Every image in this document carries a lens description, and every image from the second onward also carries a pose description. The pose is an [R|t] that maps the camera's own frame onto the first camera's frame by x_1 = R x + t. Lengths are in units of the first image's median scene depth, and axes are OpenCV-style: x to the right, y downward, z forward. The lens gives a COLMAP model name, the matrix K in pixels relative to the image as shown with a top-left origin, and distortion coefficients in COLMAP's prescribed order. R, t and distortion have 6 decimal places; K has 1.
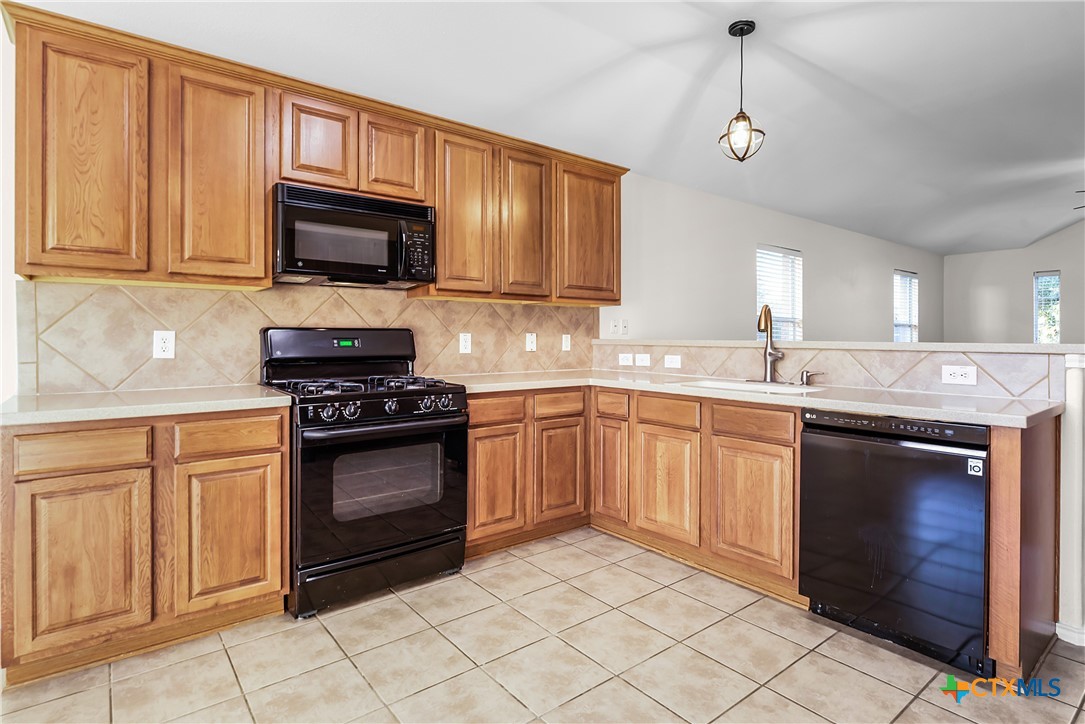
lens RADIAL K [[562.8, 0, 530.2], [0, 562.8, 338.5], [0, 0, 1]] dist [-0.000212, -0.000608]
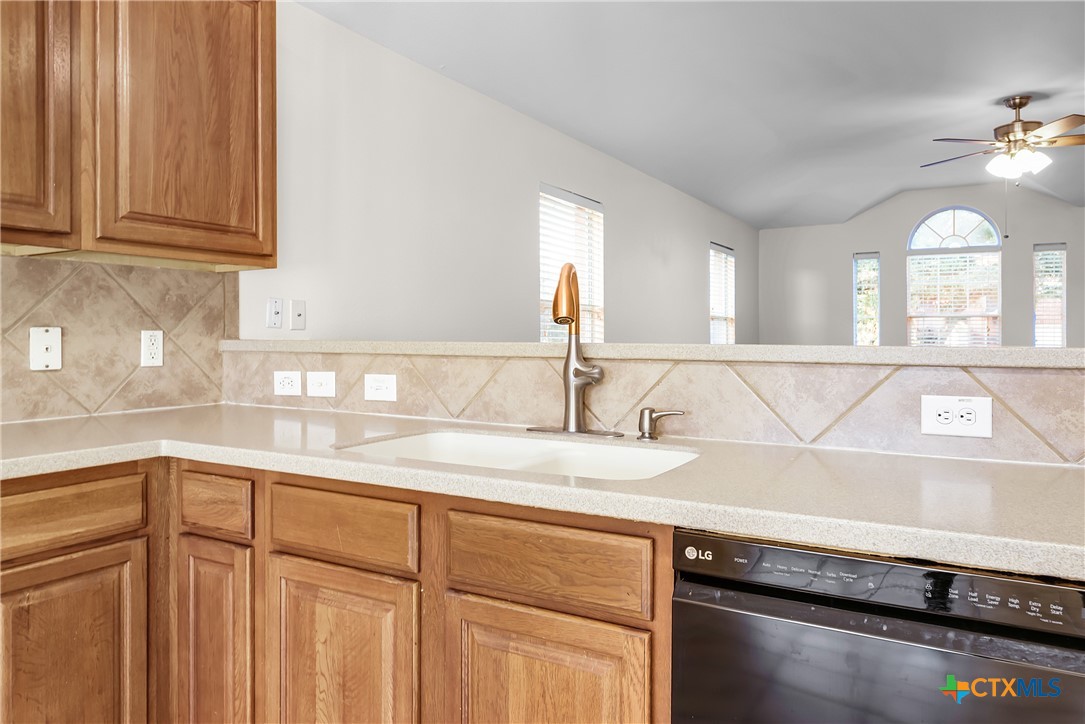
lens RADIAL K [[749.1, 0, 535.3], [0, 749.1, 341.7], [0, 0, 1]] dist [-0.001297, -0.001094]
pose [[0.927112, -0.006124, 0.374733, 0.170927], [0.003435, 0.999963, 0.007842, -0.002080], [-0.374768, -0.005984, 0.927100, 0.458044]]
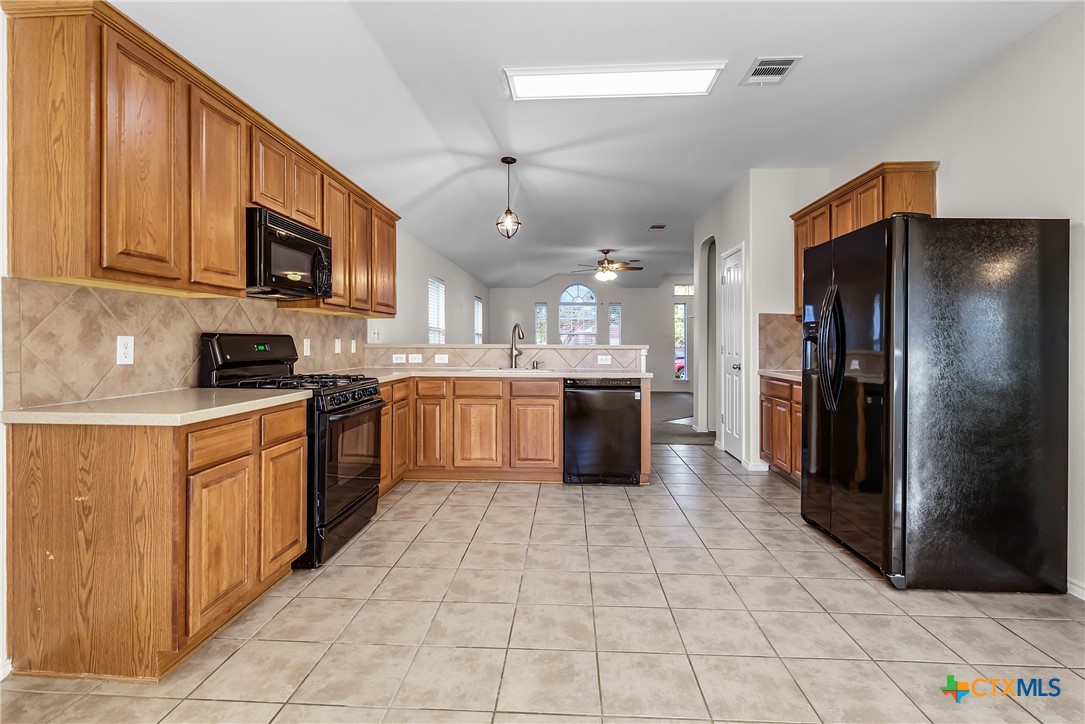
lens RADIAL K [[528.2, 0, 540.7], [0, 528.2, 337.5], [0, 0, 1]] dist [0.000227, 0.000019]
pose [[0.657147, 0.005682, 0.753741, -0.751935], [0.002003, 0.999955, -0.009284, -0.000907], [-0.753760, 0.007610, 0.657106, -0.114599]]
